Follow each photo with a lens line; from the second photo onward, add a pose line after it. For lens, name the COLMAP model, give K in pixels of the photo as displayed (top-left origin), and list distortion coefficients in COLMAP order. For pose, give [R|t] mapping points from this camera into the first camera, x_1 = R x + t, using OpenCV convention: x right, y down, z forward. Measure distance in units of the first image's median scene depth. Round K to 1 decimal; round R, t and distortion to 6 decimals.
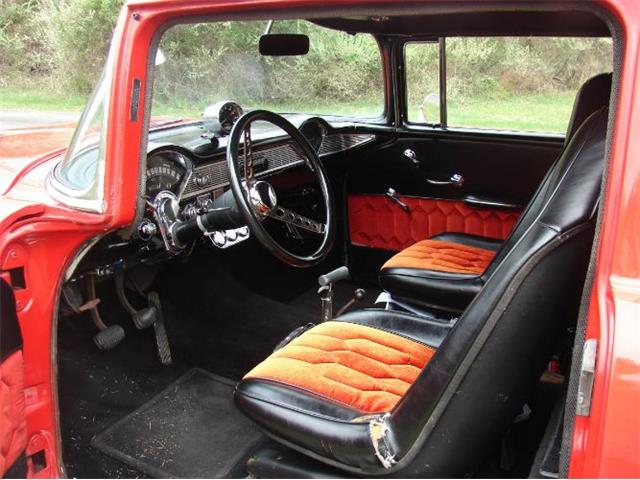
lens RADIAL K [[695.1, 0, 320.0], [0, 695.1, 240.0], [0, 0, 1]] dist [-0.186175, 0.197290]
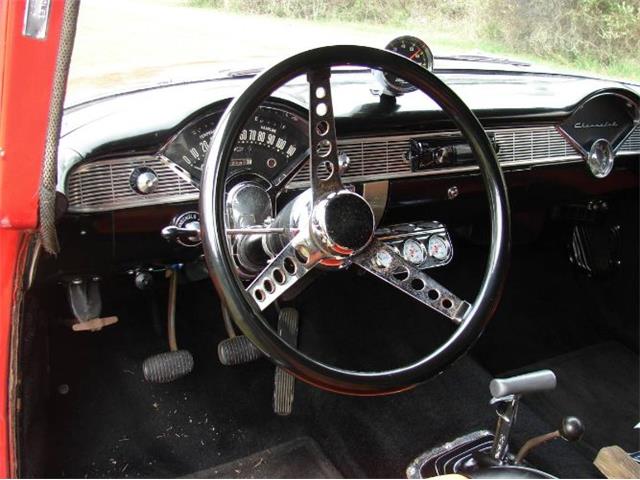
lens RADIAL K [[695.1, 0, 320.0], [0, 695.1, 240.0], [0, 0, 1]] dist [-0.186175, 0.197290]
pose [[0.828728, 0.230754, -0.509865, 0.131733], [-0.196681, 0.973012, 0.120682, -0.088537], [0.523952, 0.000268, 0.851747, 0.472984]]
